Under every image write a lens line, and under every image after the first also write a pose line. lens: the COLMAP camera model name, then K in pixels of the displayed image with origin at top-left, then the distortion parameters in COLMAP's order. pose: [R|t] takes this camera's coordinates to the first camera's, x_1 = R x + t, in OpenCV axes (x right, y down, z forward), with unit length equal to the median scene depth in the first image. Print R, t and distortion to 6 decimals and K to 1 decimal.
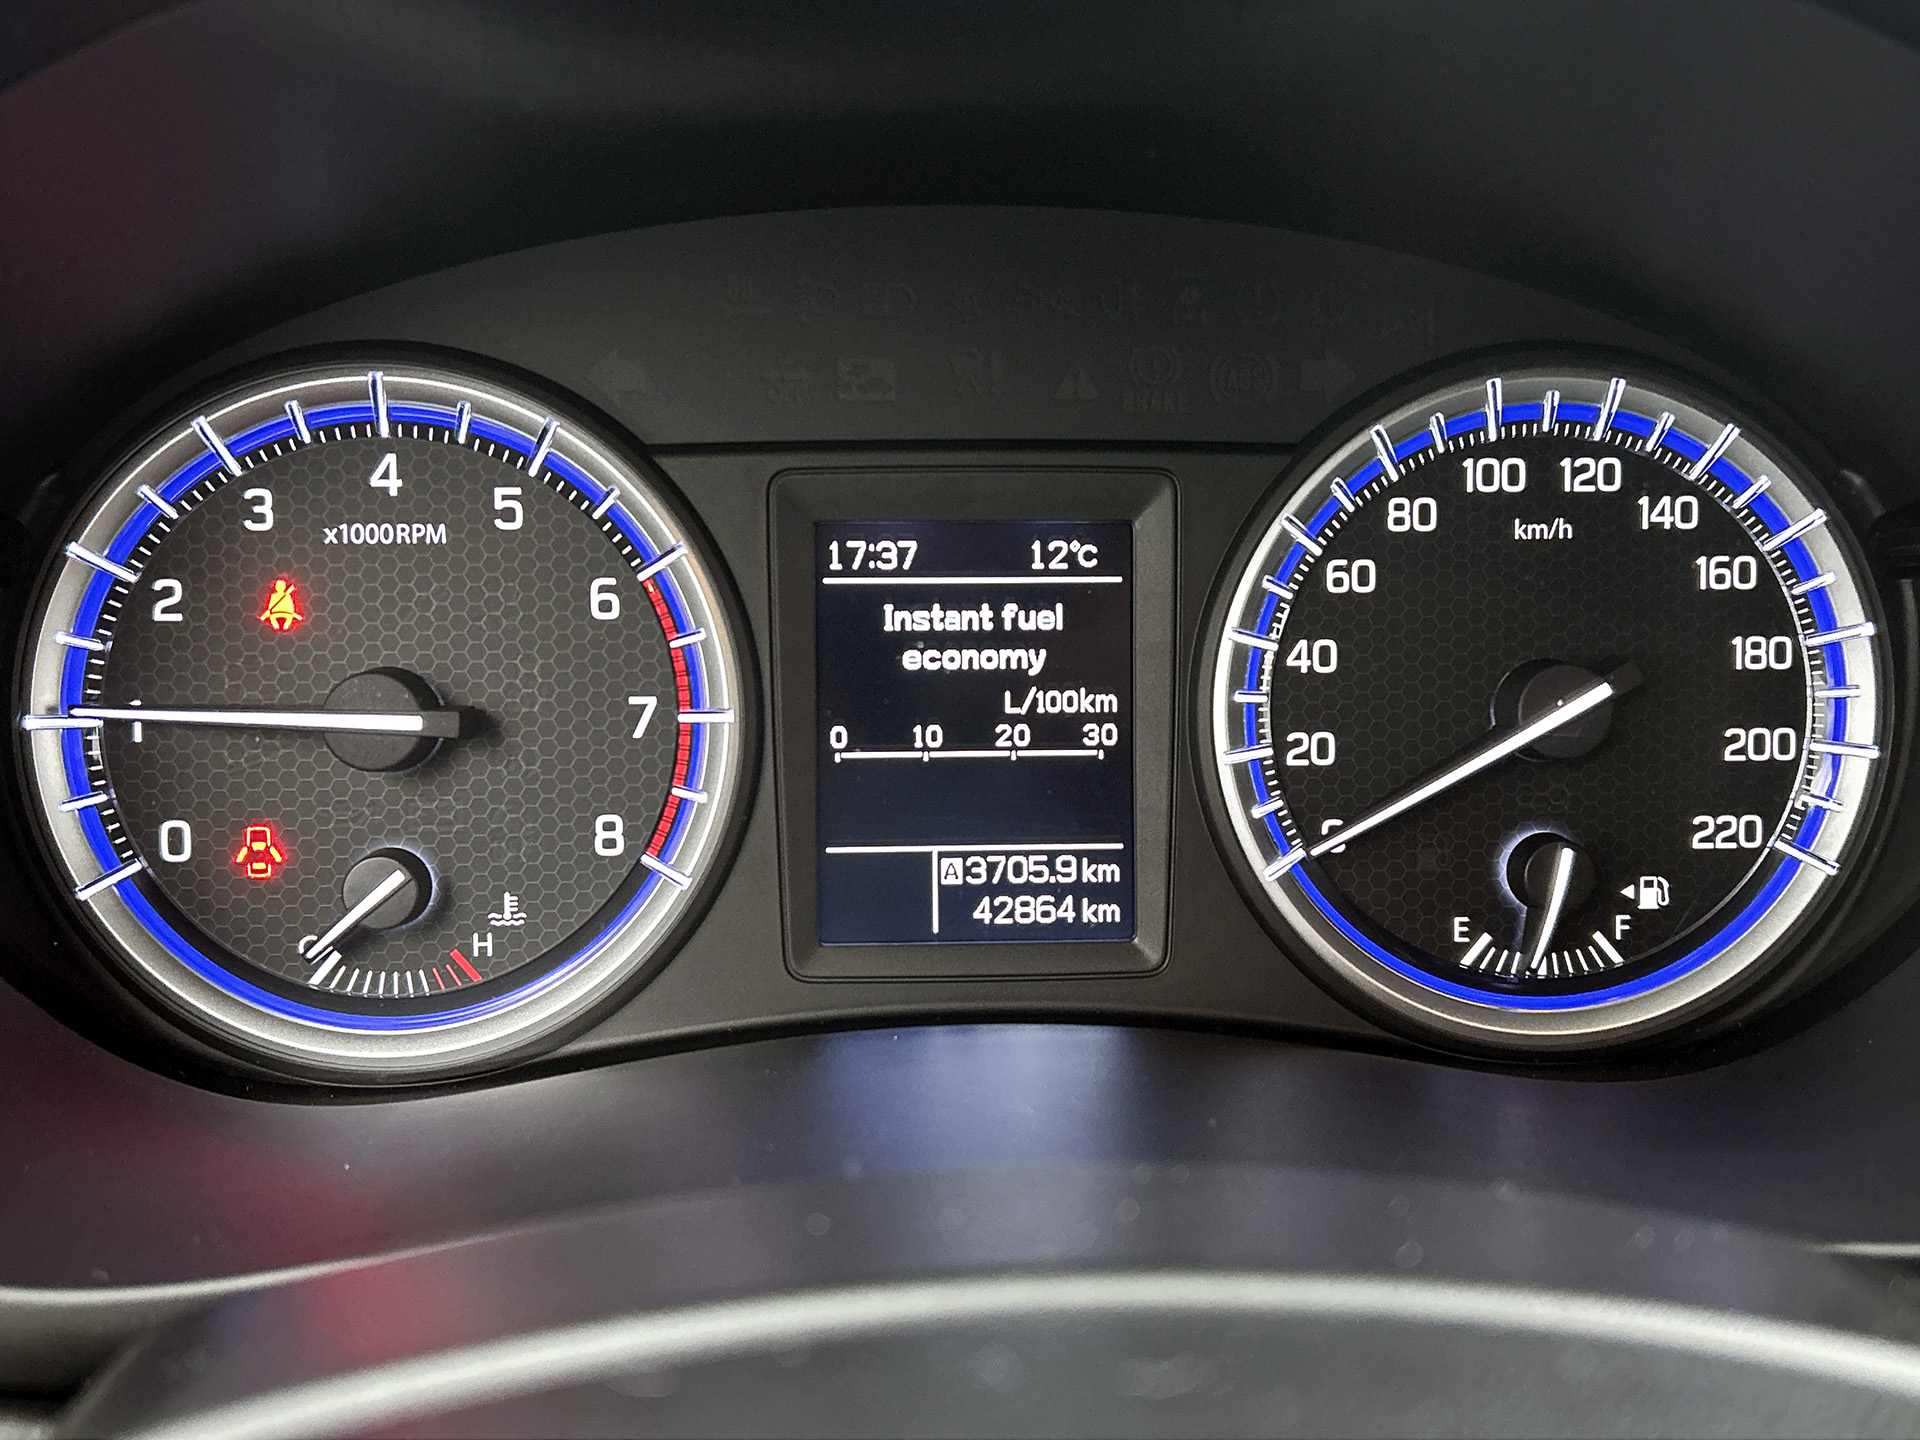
lens RADIAL K [[1942.9, 0, 960.0], [0, 1942.9, 720.0], [0, 0, 1]] dist [0.209178, -0.649847]
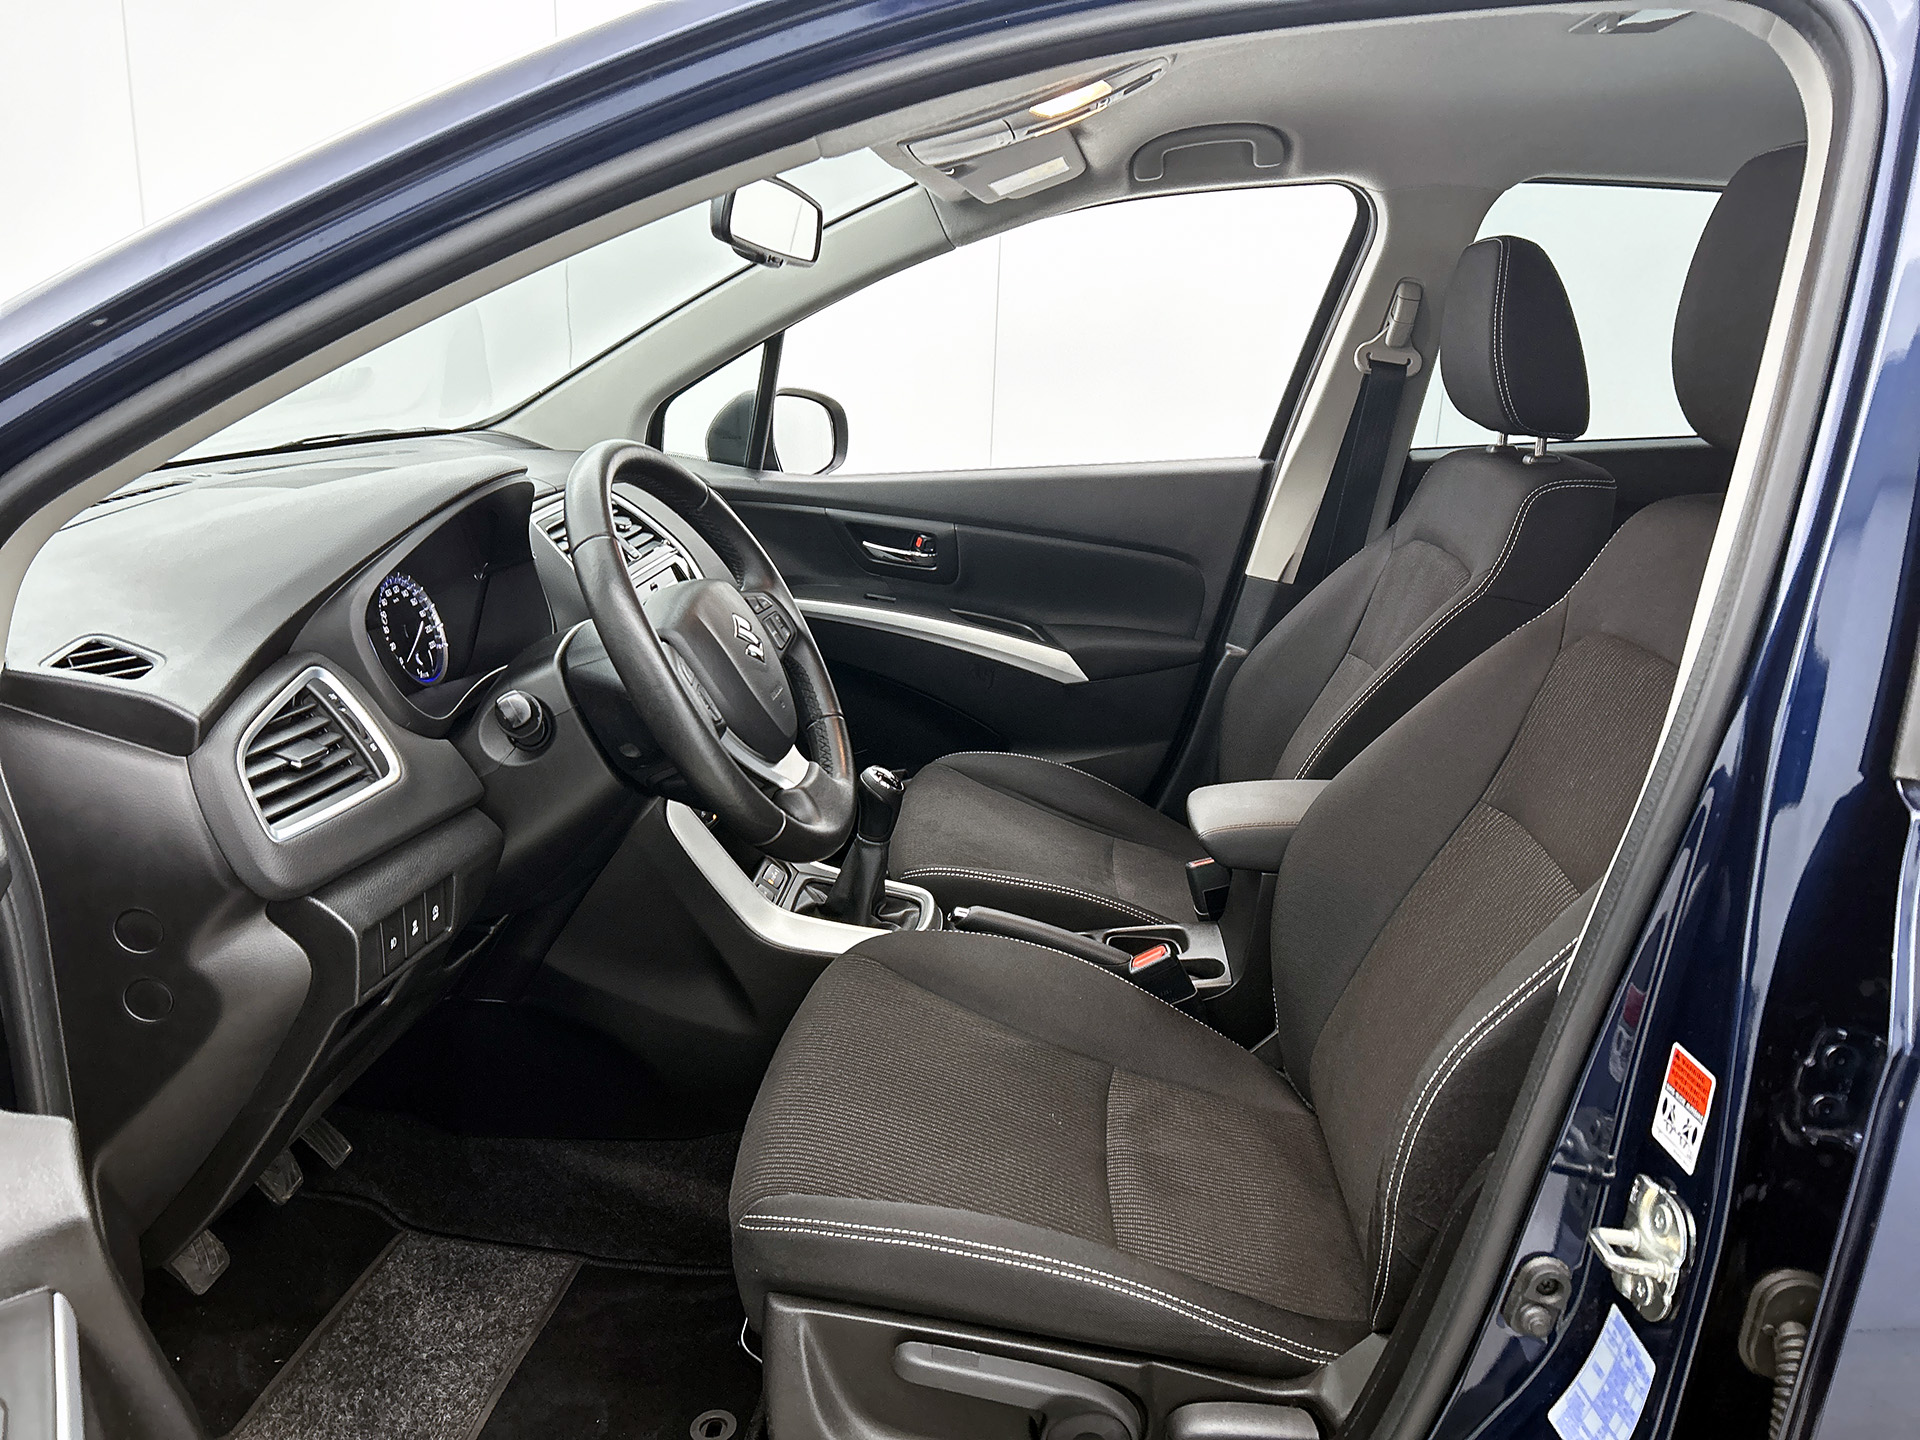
lens RADIAL K [[1479.4, 0, 970.7], [0, 1479.4, 731.9], [0, 0, 1]] dist [0.079198, -0.106262]
pose [[0.112354, -0.272744, 0.955504, -3.629049], [0.327662, 0.917978, 0.223504, -0.167326], [-0.938091, 0.287971, 0.192506, -1.204836]]
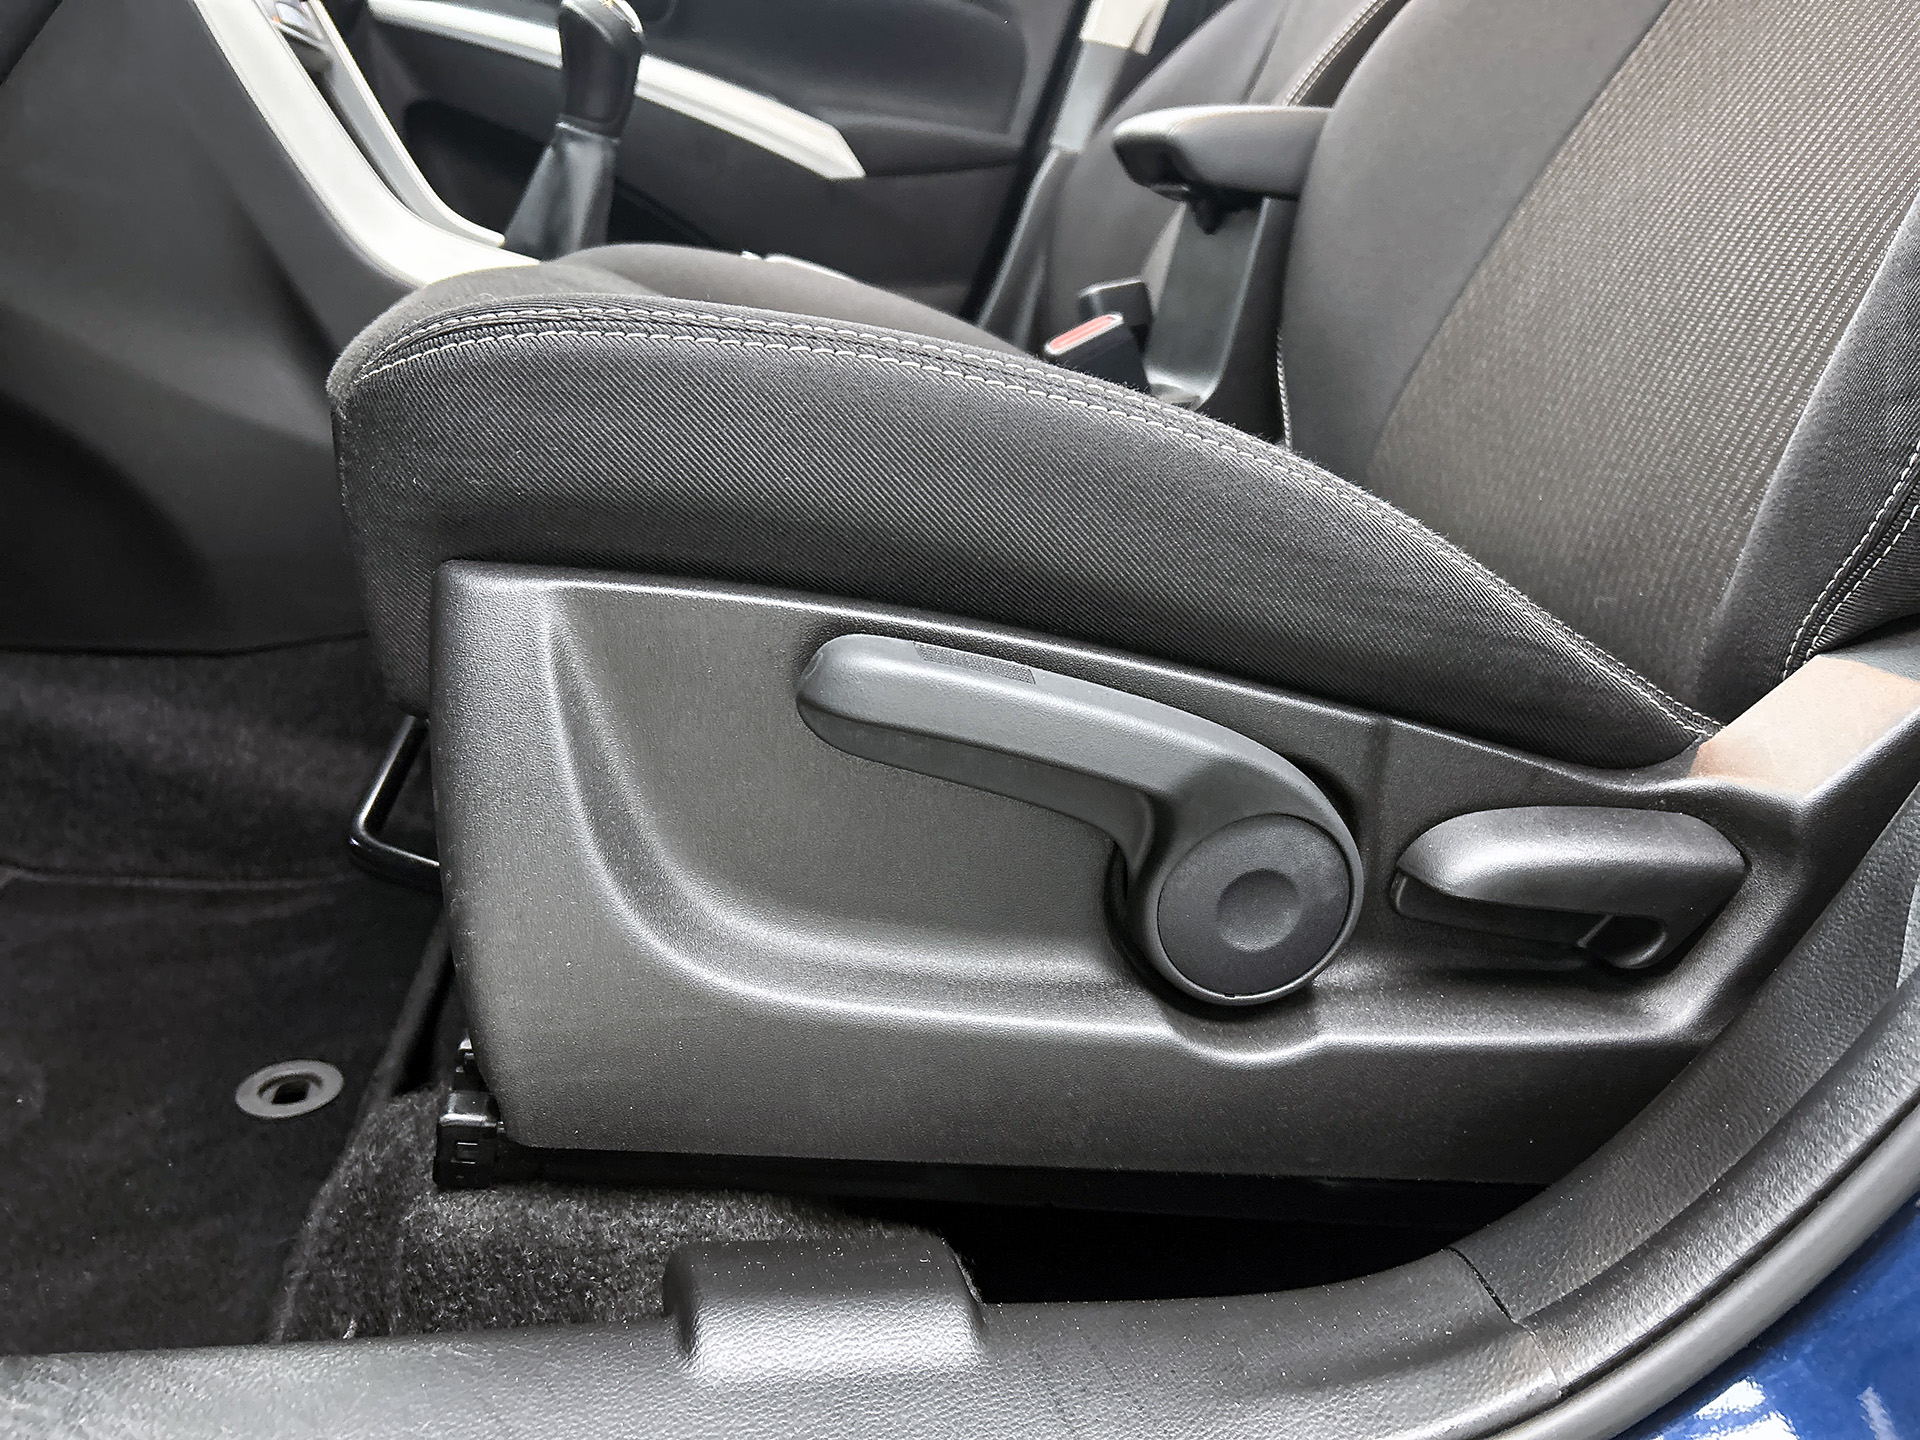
lens RADIAL K [[1479.4, 0, 970.7], [0, 1479.4, 731.9], [0, 0, 1]] dist [0.079198, -0.106262]
pose [[-0.130898, -0.317540, 0.939166, -2.071568], [0.245628, 0.907394, 0.341033, 1.433754], [-0.960486, 0.275326, -0.040780, -0.079277]]
